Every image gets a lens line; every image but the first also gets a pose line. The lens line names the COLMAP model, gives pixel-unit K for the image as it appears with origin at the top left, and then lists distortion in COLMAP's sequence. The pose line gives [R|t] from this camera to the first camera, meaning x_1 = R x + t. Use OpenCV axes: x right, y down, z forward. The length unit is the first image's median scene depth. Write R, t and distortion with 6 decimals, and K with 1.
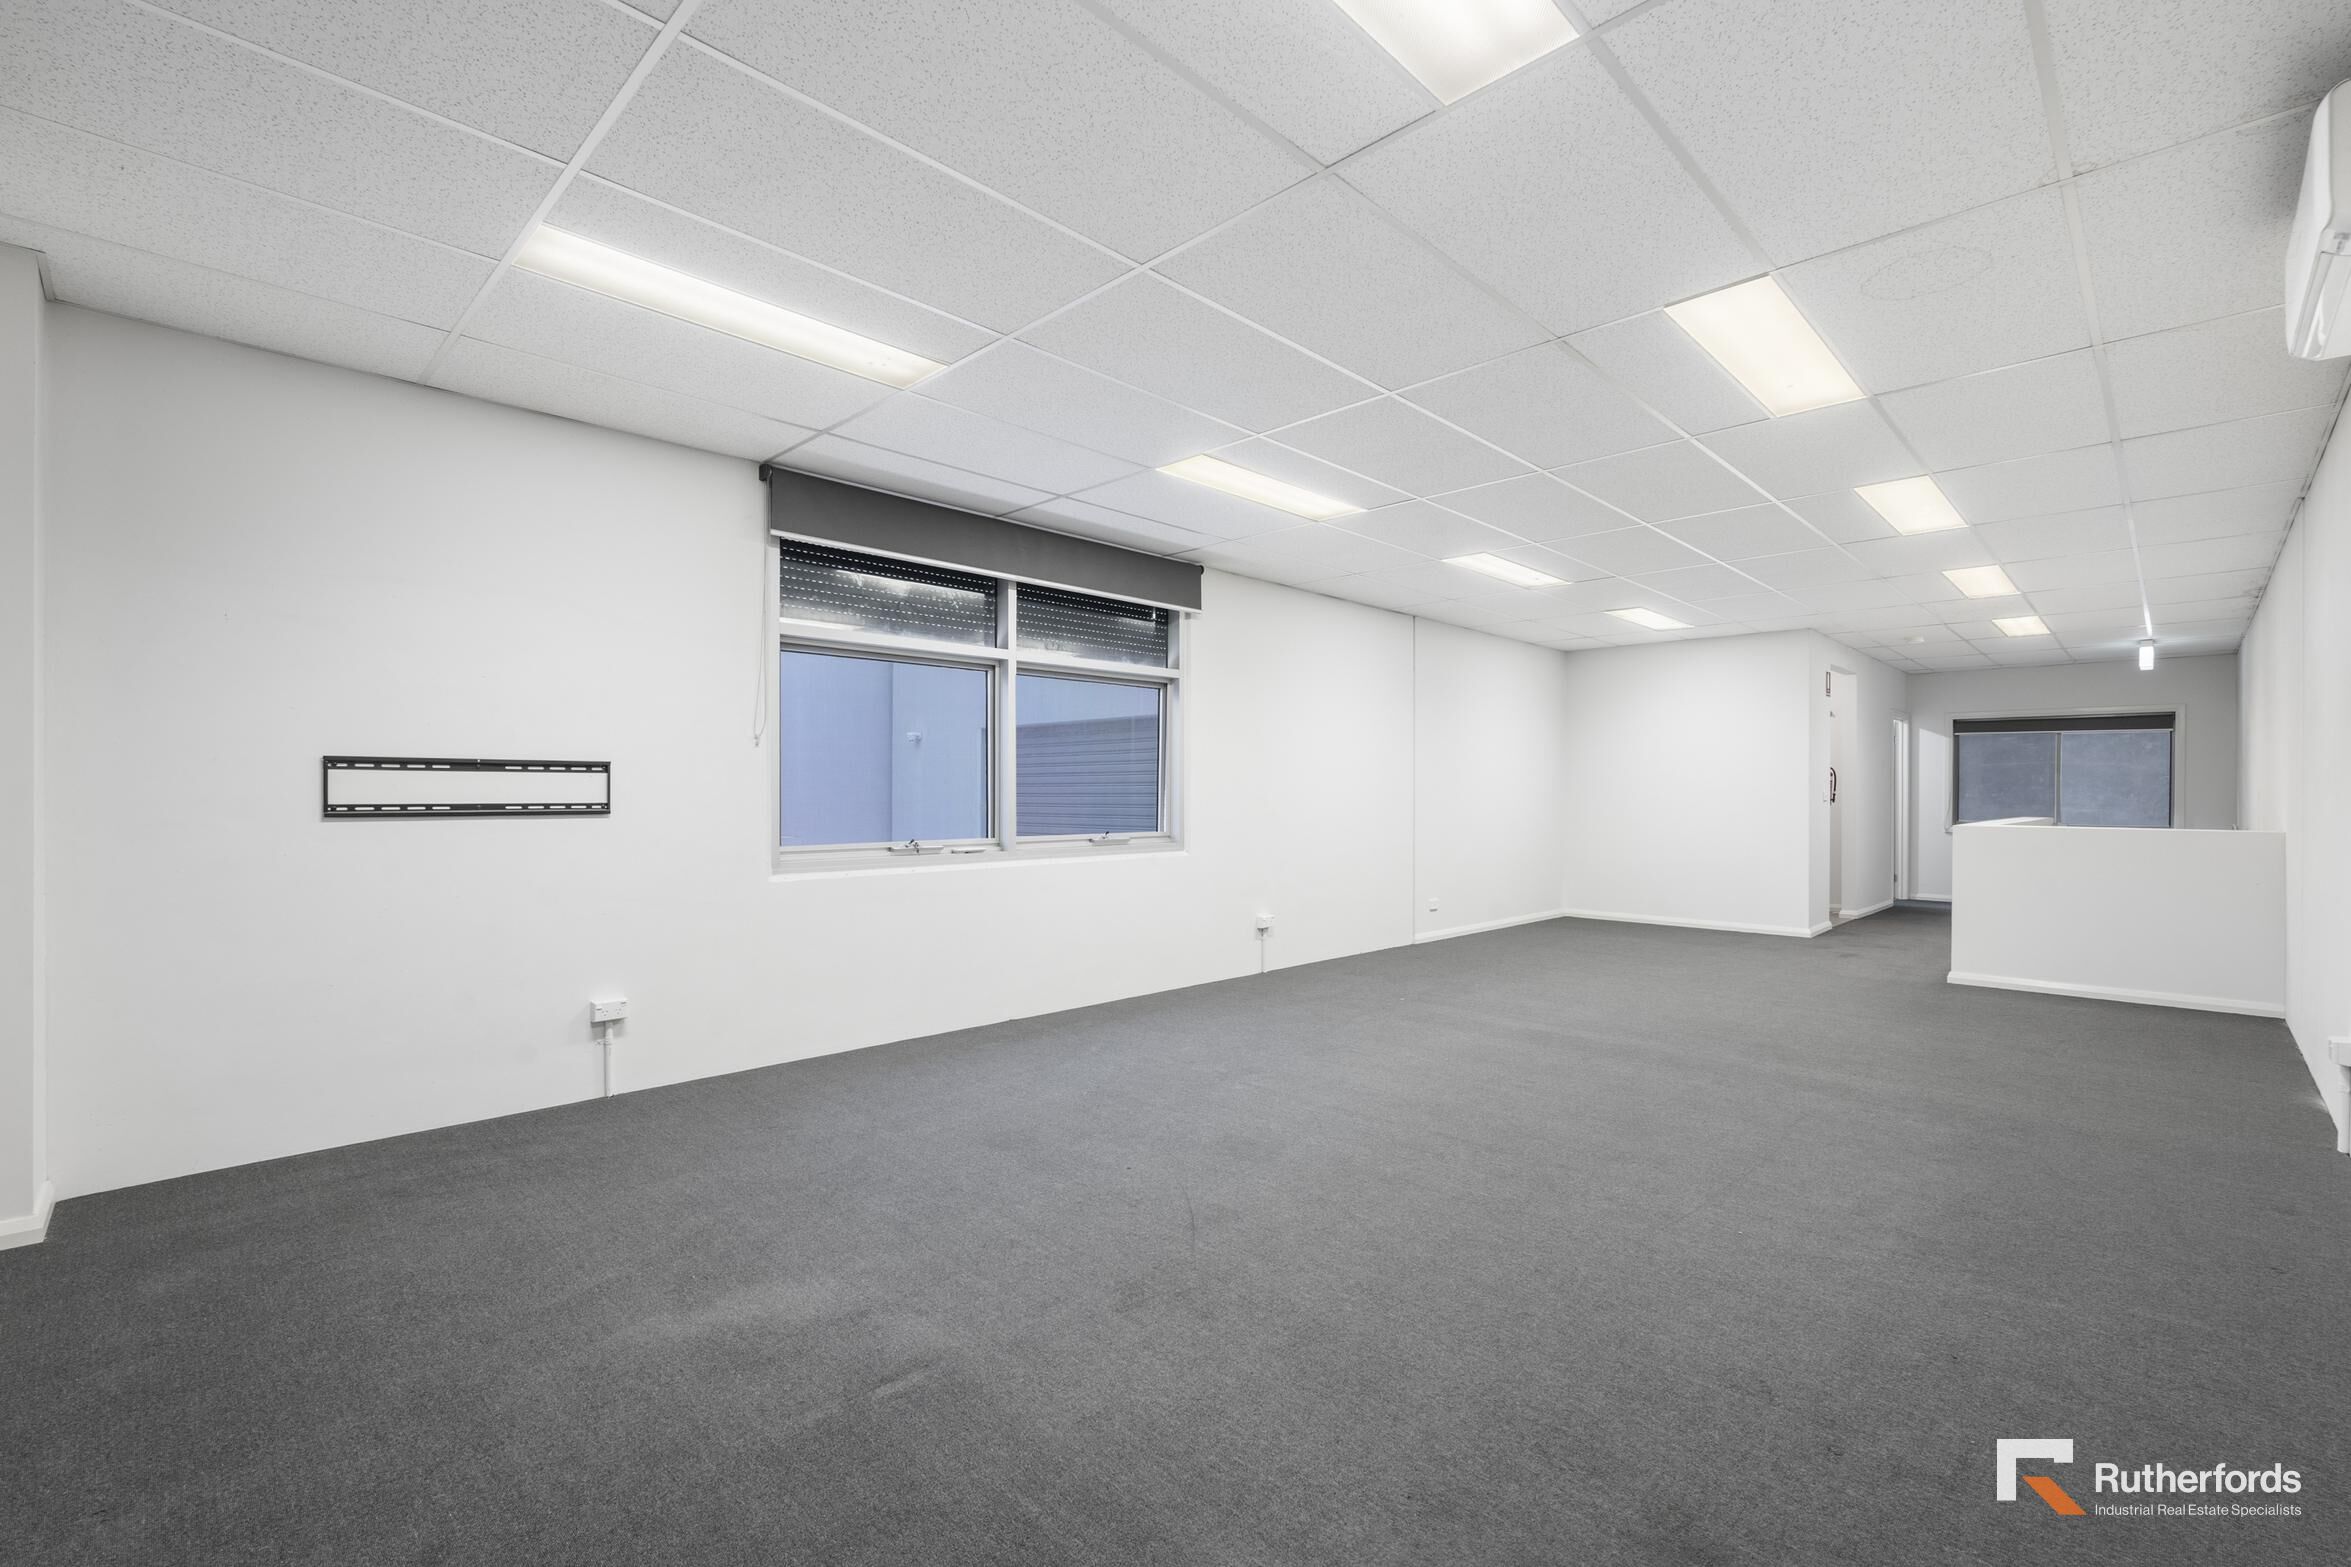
lens RADIAL K [[1020.9, 0, 1176.0], [0, 1020.9, 786.4], [0, 0, 1]] dist [-0.006275, 0.000869]
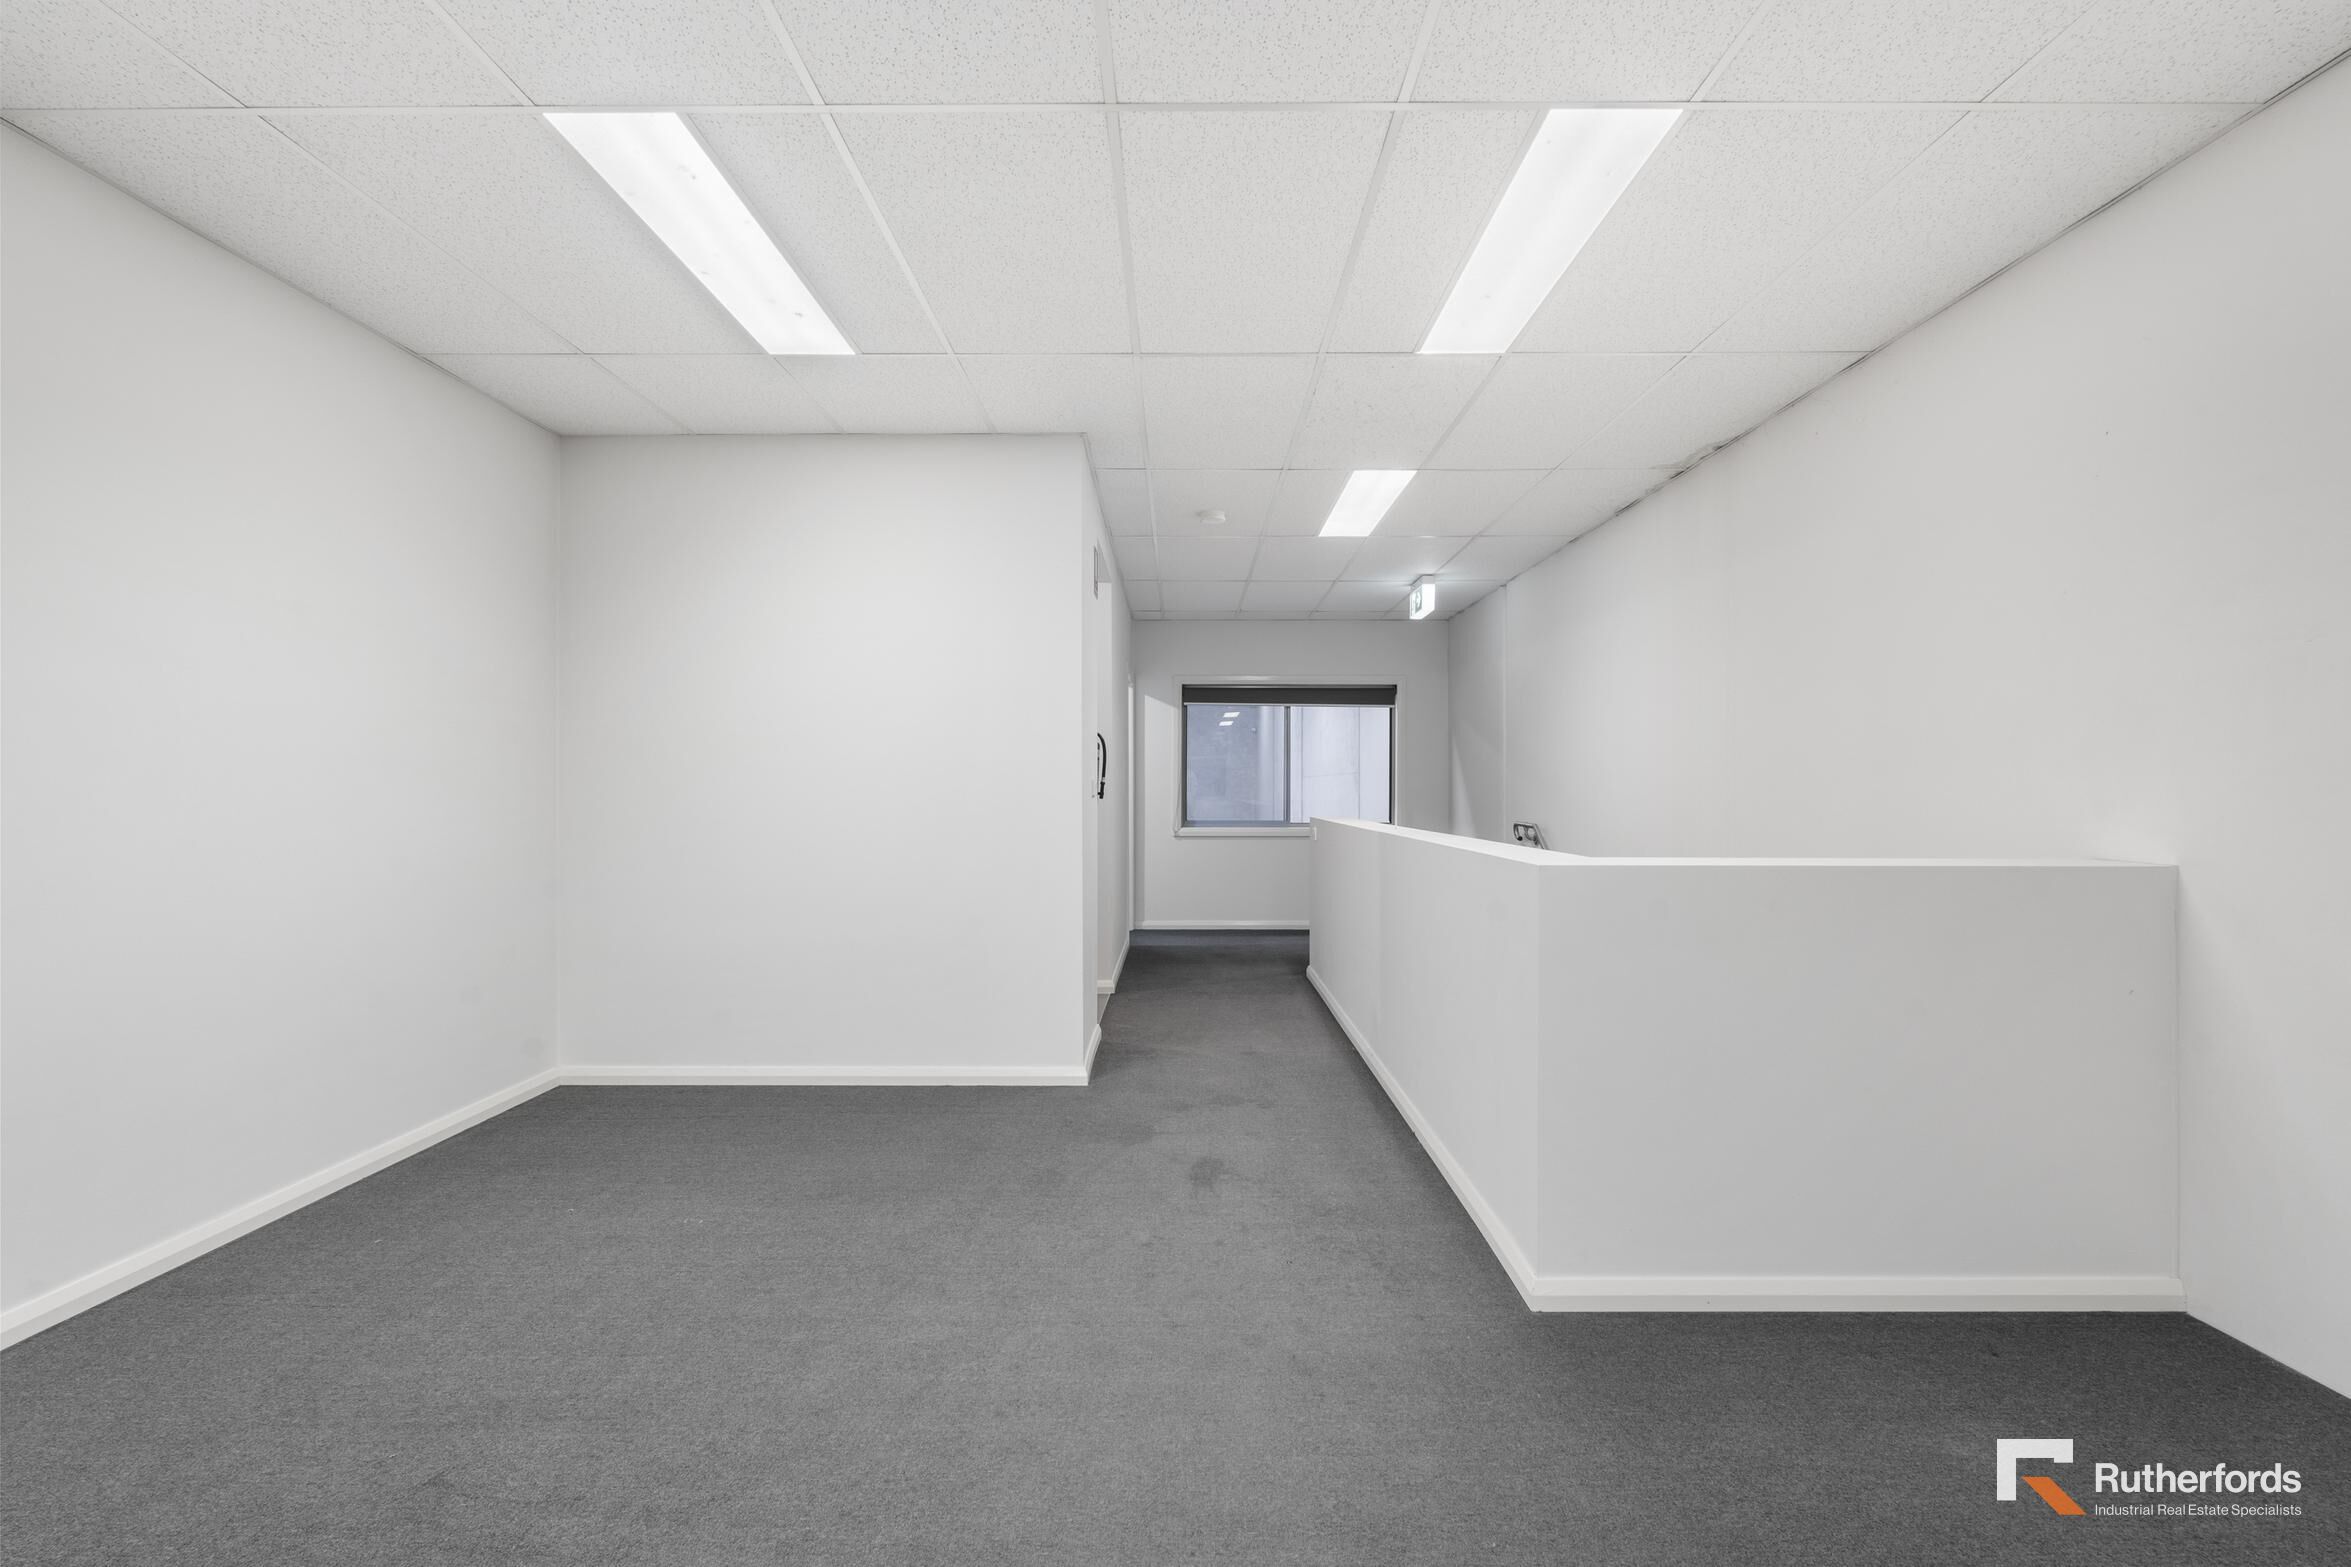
lens RADIAL K [[1020.9, 0, 1176.0], [0, 1020.9, 786.4], [0, 0, 1]] dist [-0.006275, 0.000869]
pose [[0.716148, -0.000291, 0.697948, 0.302621], [-0.004273, 0.999979, 0.004801, 0.007129], [-0.697935, -0.006420, 0.716132, 0.595070]]
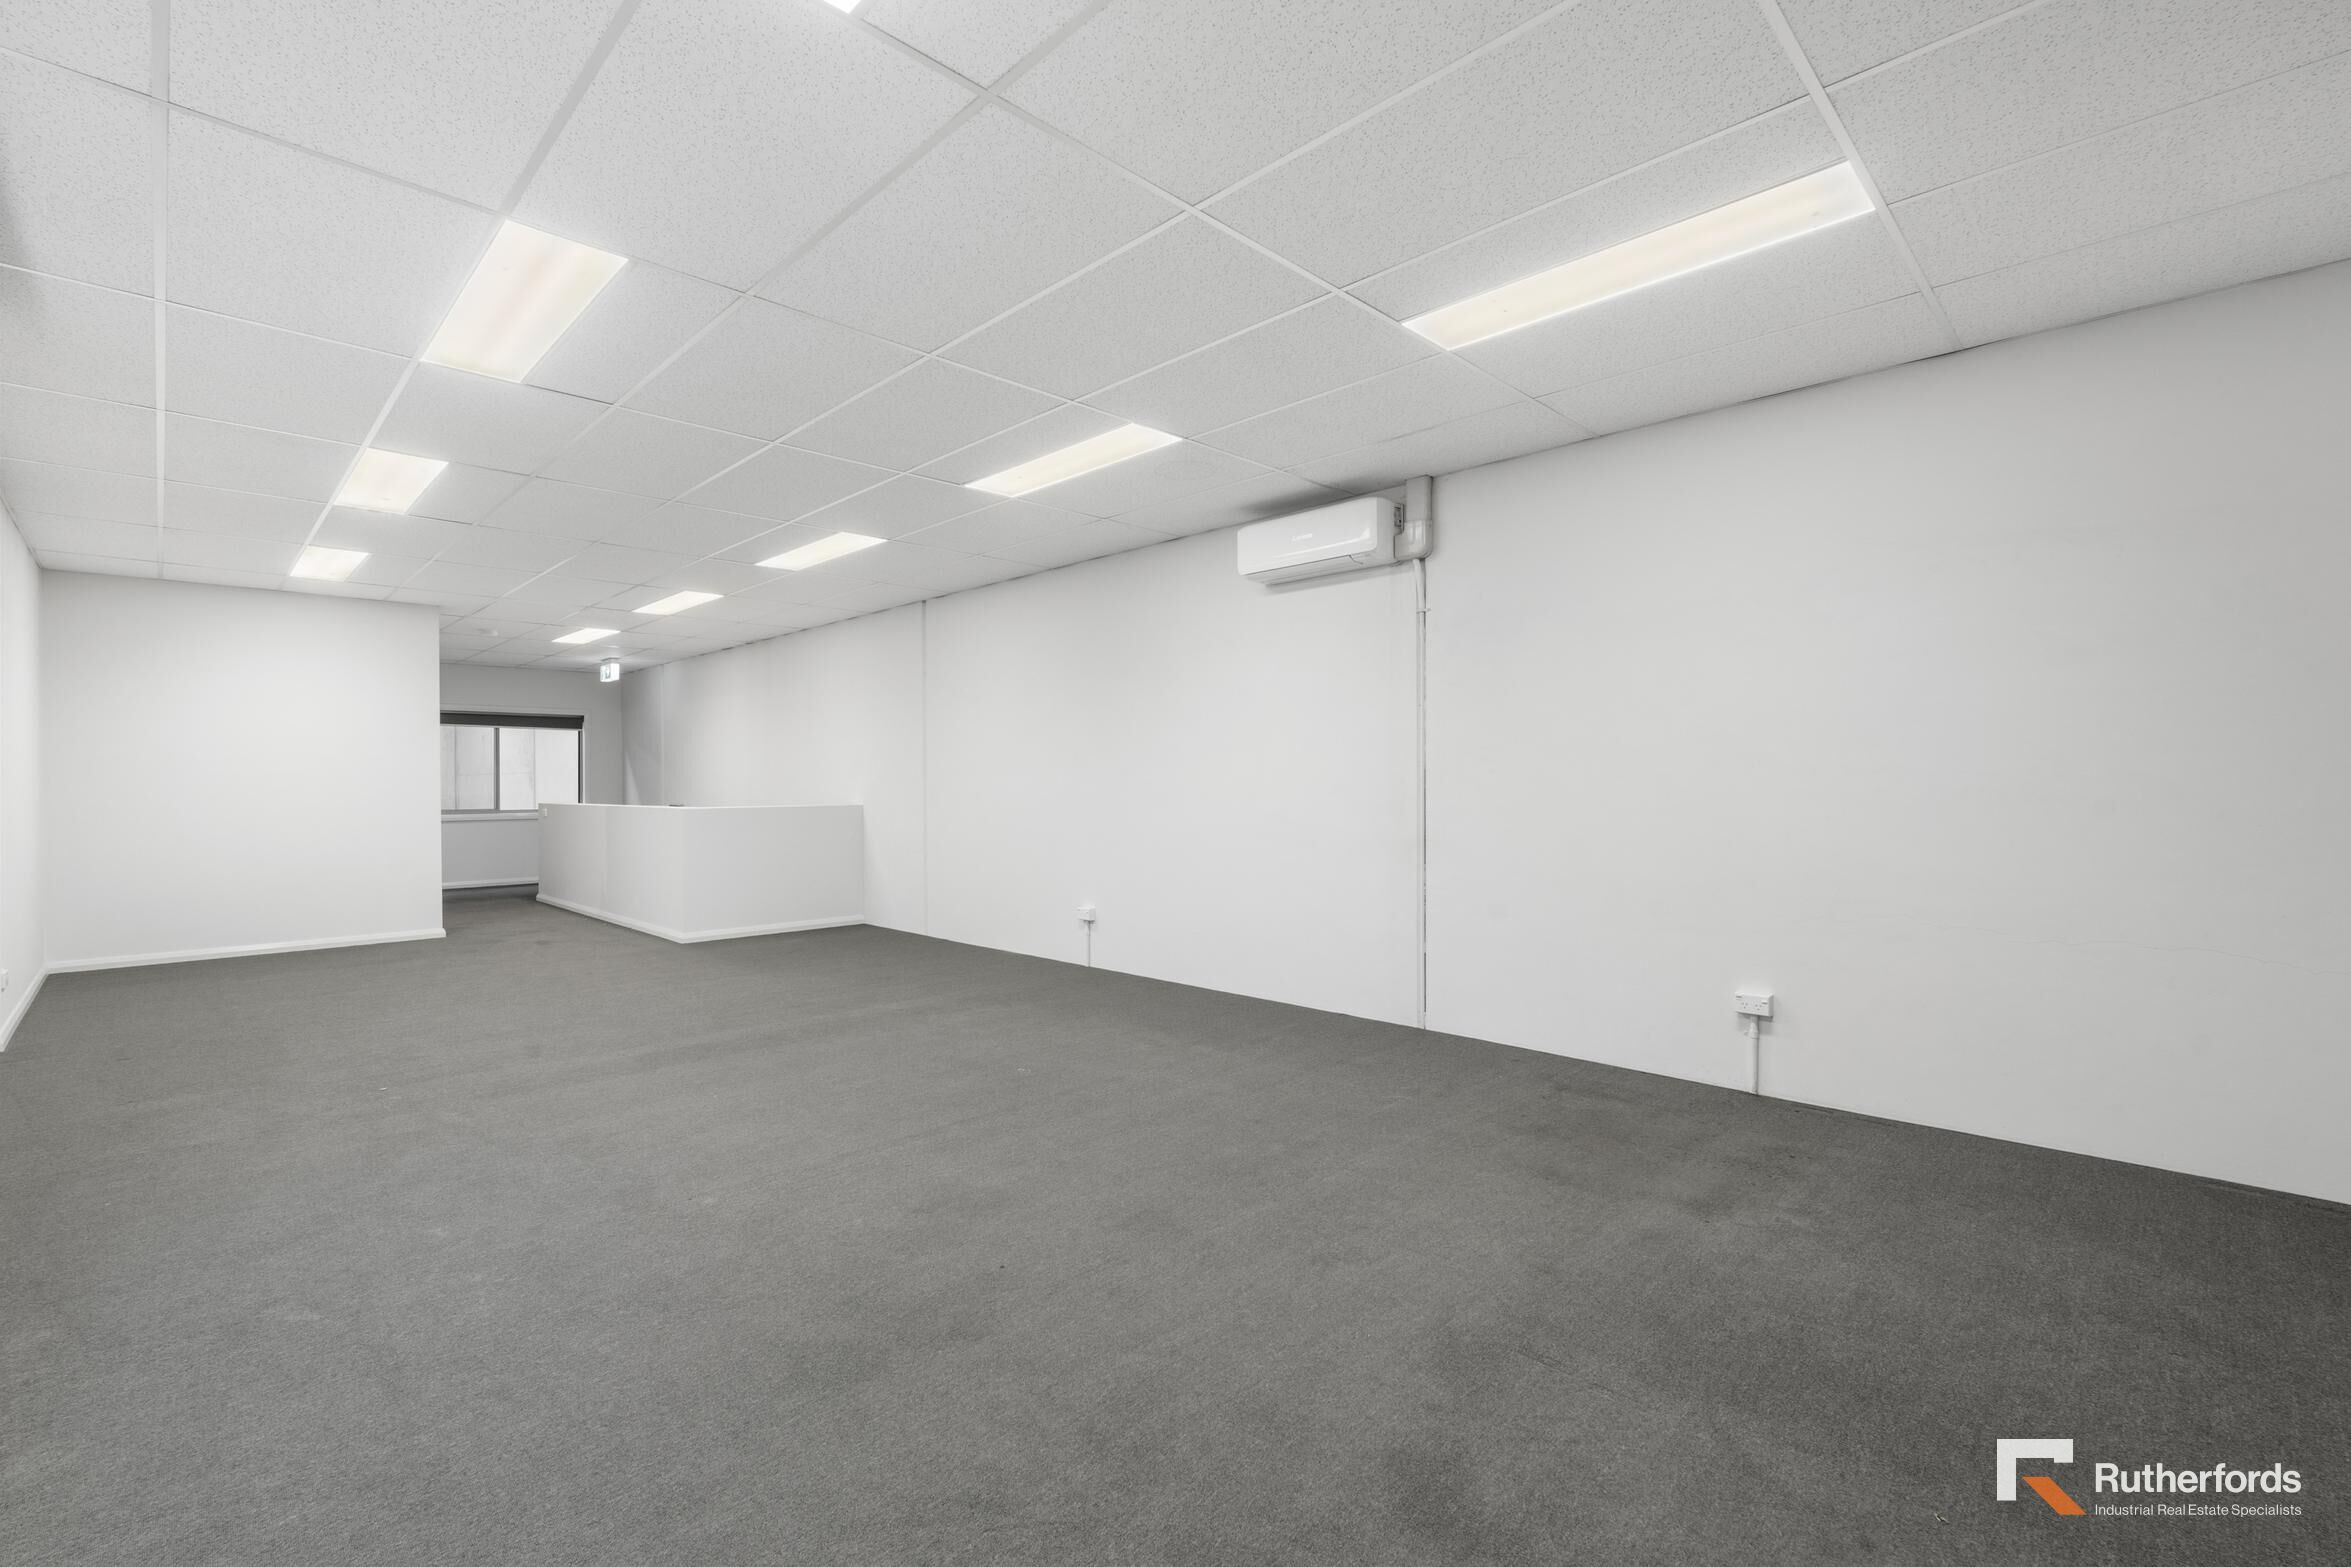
lens RADIAL K [[1020.9, 0, 1176.0], [0, 1020.9, 786.4], [0, 0, 1]] dist [-0.006275, 0.000869]
pose [[0.008844, -0.006869, 0.999937, -0.285542], [-0.001790, 0.999975, 0.006885, 0.002360], [-0.999959, -0.001851, 0.008832, 0.303860]]
